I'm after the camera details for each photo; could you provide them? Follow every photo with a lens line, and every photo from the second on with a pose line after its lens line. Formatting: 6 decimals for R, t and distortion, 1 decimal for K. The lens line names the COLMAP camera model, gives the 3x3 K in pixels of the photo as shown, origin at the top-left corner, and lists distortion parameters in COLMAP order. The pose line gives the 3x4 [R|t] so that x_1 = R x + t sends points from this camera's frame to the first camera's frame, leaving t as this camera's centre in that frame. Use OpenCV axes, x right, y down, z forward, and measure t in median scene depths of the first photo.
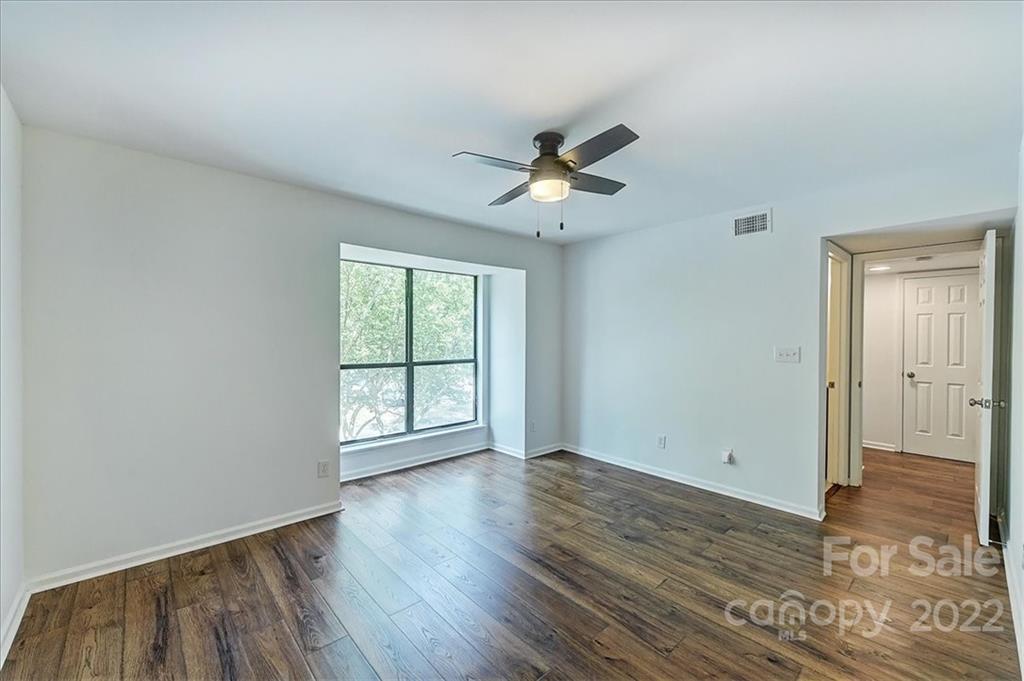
lens RADIAL K [[415.1, 0, 514.2], [0, 415.1, 339.3], [0, 0, 1]] dist [-0.001108, -0.000012]
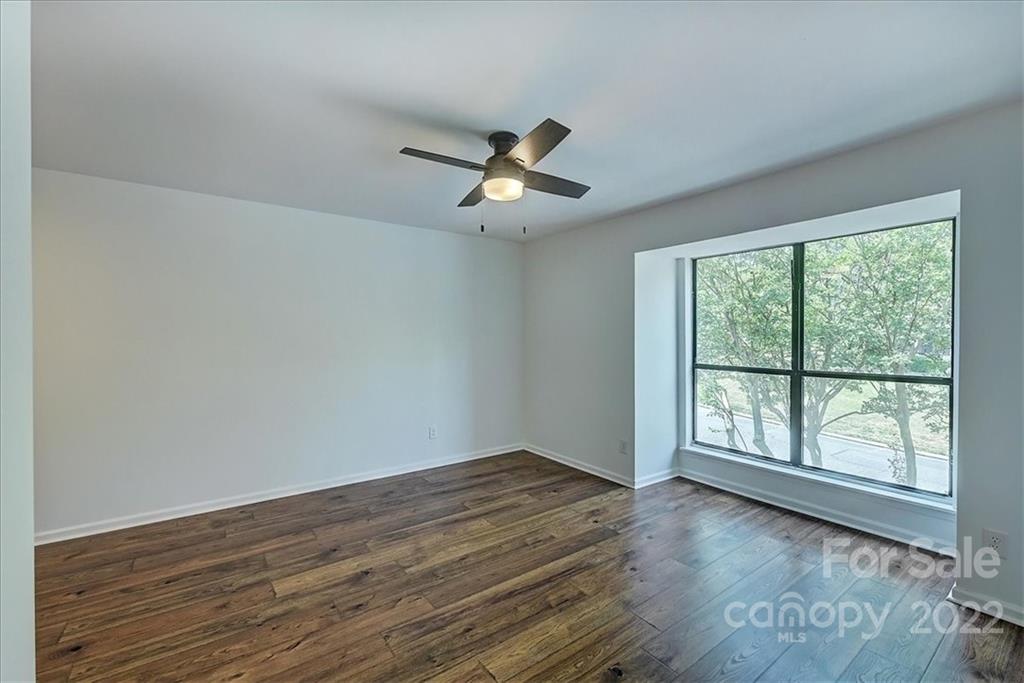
lens RADIAL K [[436.6, 0, 515.2], [0, 436.6, 338.5], [0, 0, 1]] dist [0.010149, -0.000015]
pose [[-0.107937, 0.007679, -0.994128, 1.136877], [-0.011230, 0.999897, 0.008943, -0.005629], [0.994094, 0.012129, -0.107839, 1.144906]]
